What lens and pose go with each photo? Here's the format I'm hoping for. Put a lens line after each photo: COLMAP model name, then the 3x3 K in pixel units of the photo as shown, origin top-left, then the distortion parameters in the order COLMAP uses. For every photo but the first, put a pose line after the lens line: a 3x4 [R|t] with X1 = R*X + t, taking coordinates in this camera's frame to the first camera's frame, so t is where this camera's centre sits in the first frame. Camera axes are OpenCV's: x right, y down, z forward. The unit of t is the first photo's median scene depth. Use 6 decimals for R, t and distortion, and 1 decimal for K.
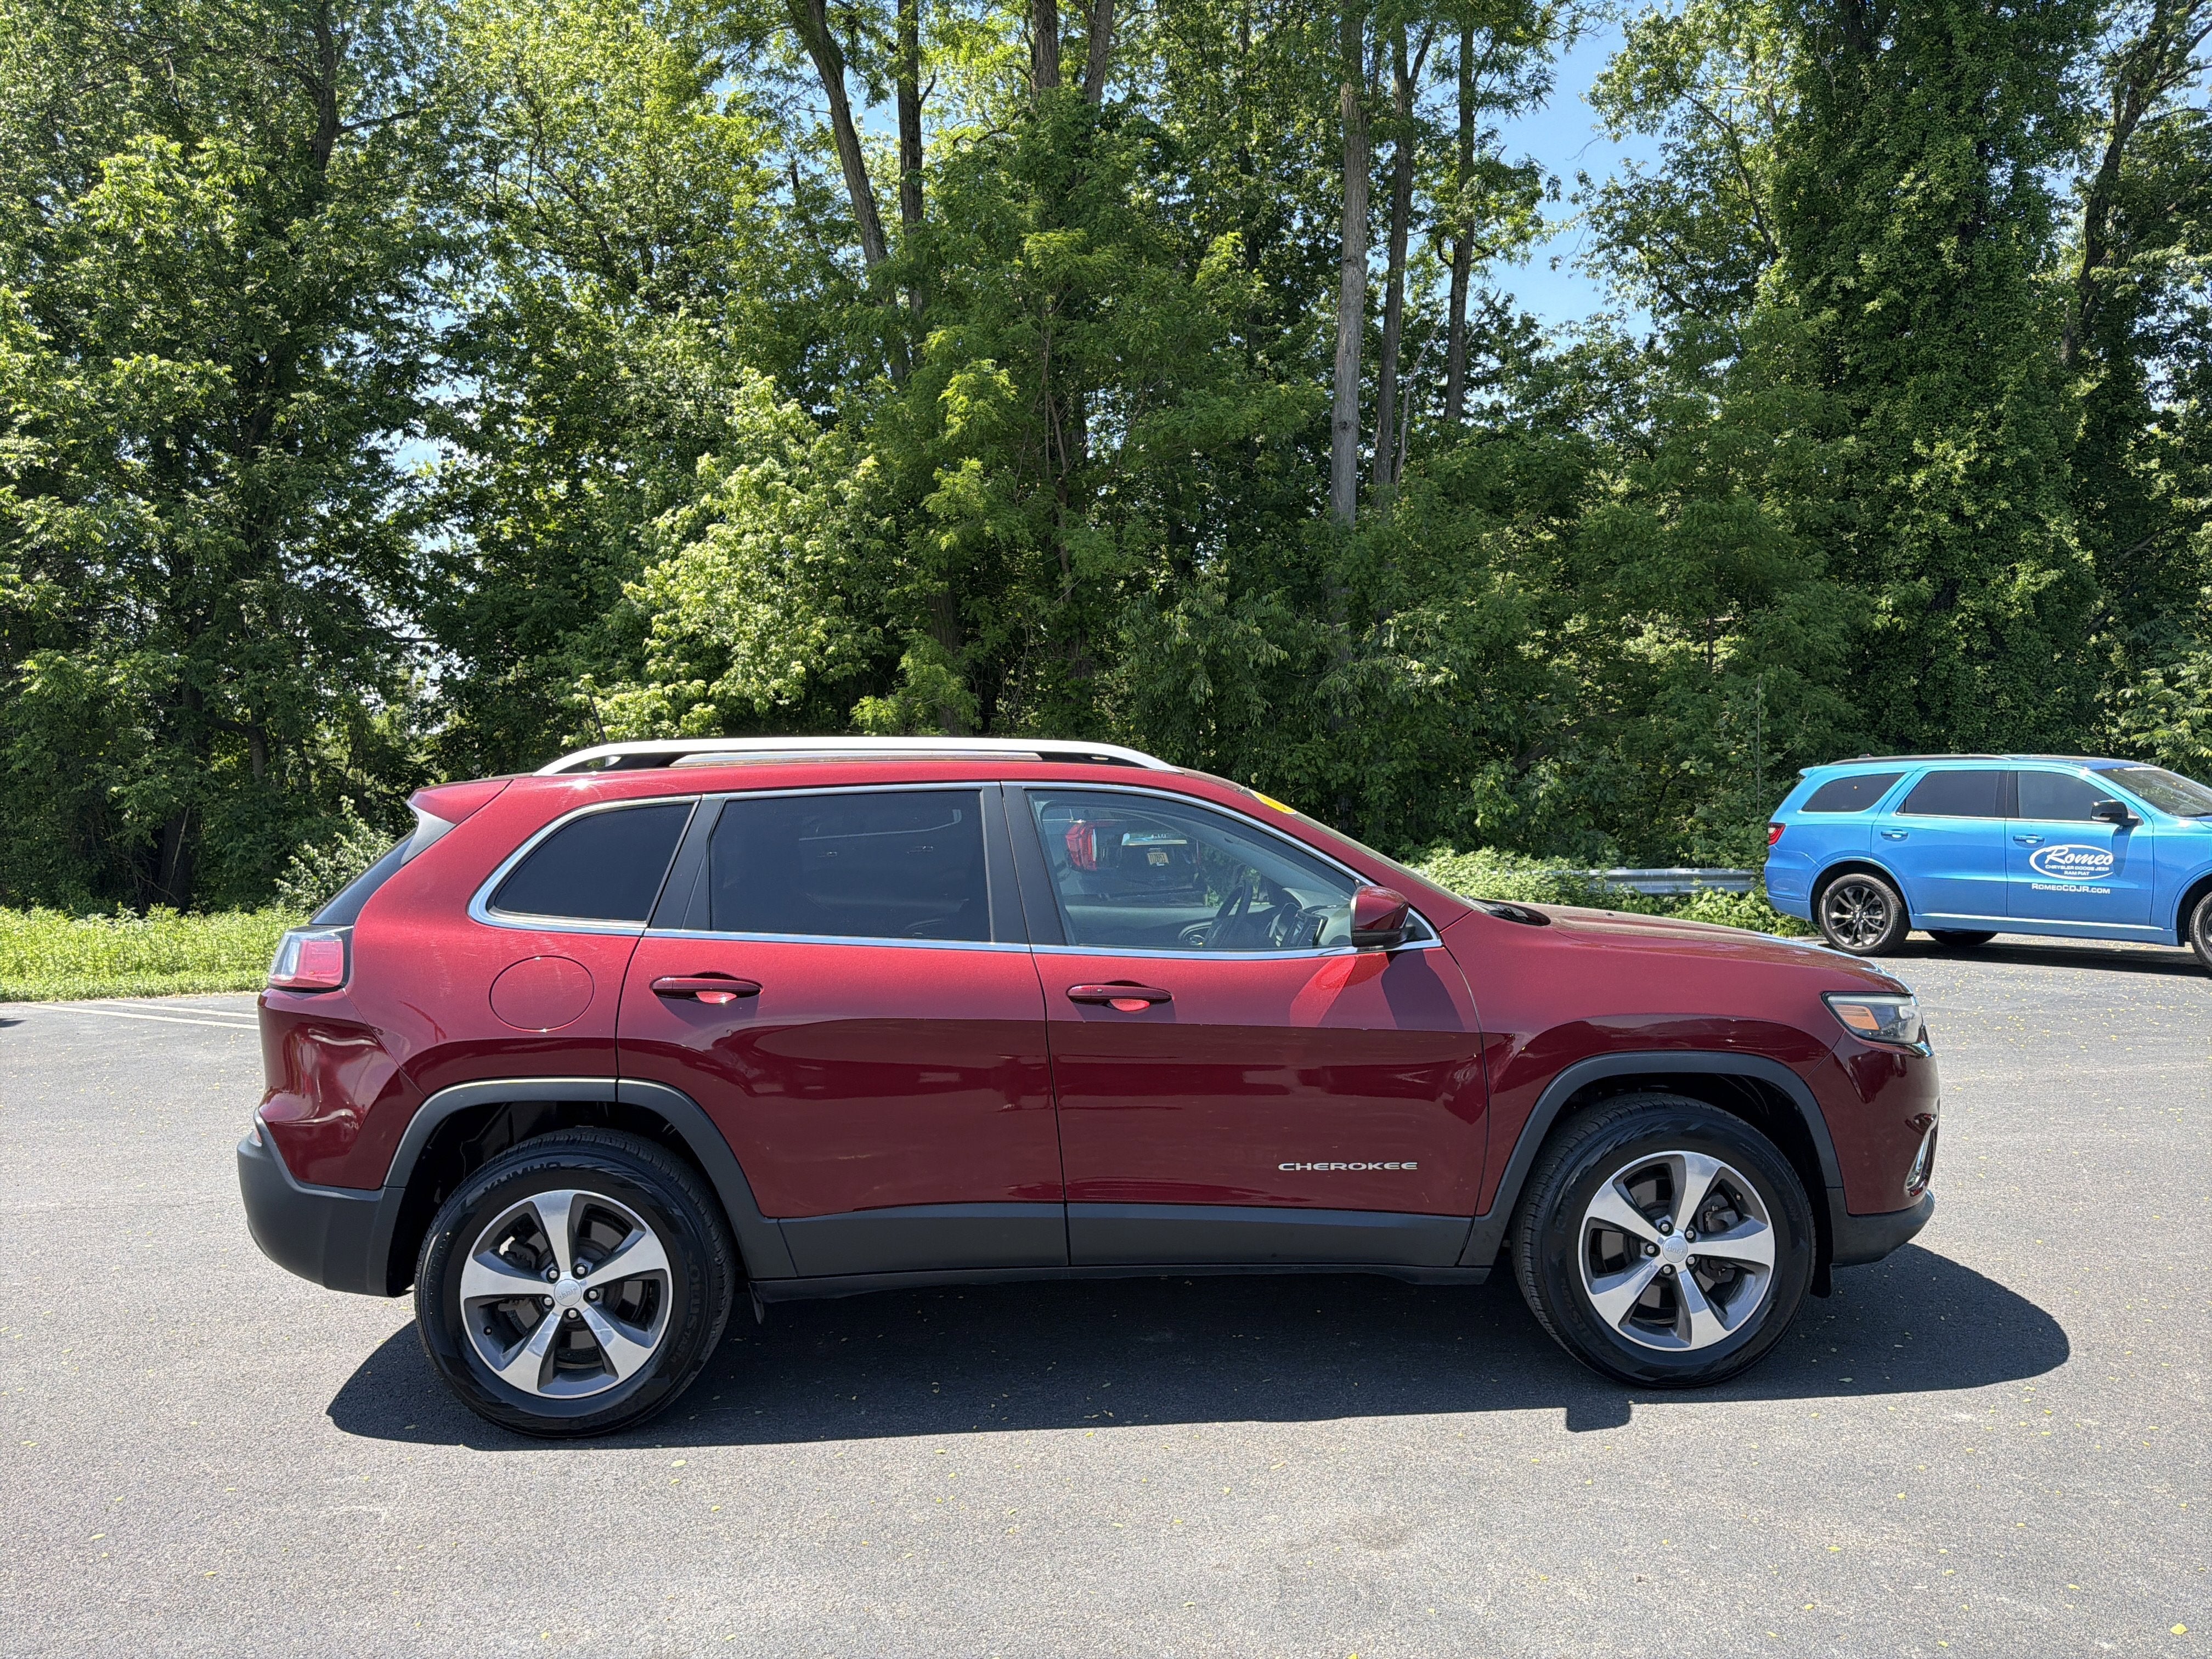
lens RADIAL K [[1585.7, 0, 1119.7], [0, 1585.7, 901.8], [0, 0, 1]] dist [0.020517, -0.031039]
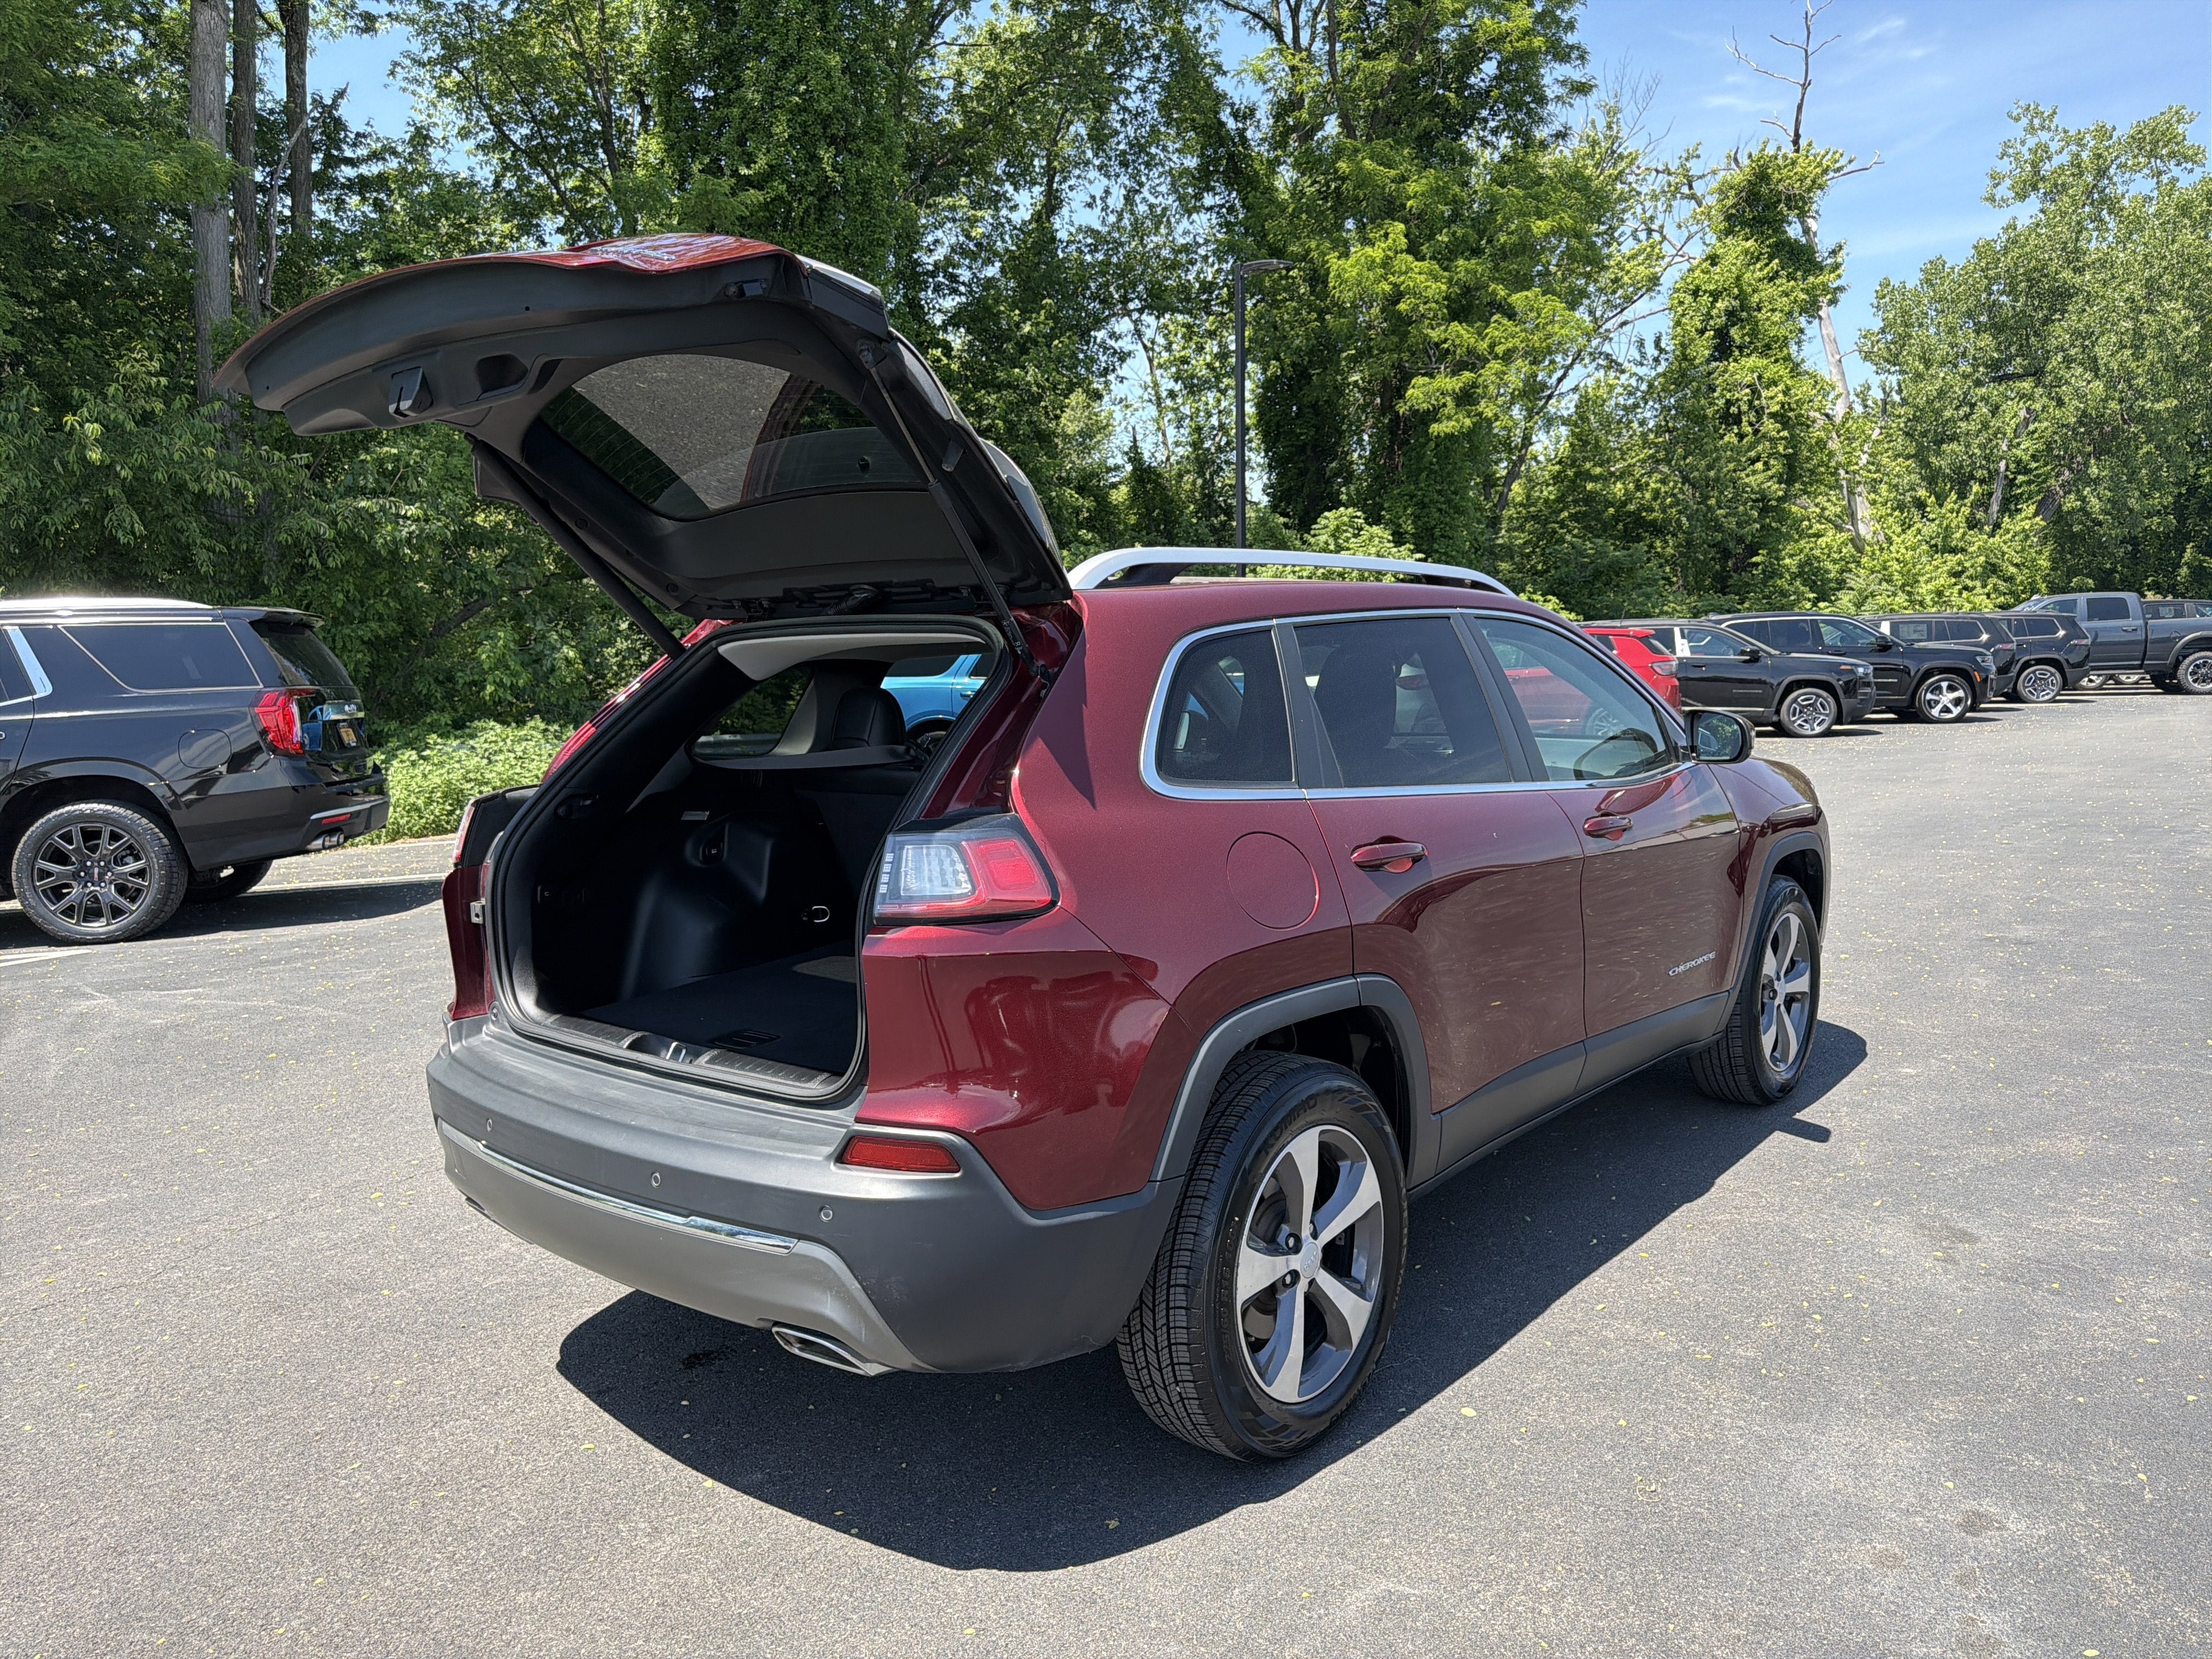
lens RADIAL K [[1585.7, 0, 1126.3], [0, 1585.7, 888.0], [0, 0, 1]] dist [0.020517, -0.031039]
pose [[0.660928, -0.105791, 0.742955, -0.218820], [0.057461, 0.994241, 0.090455, -0.001450], [-0.748246, -0.017093, 0.663201, 0.128905]]
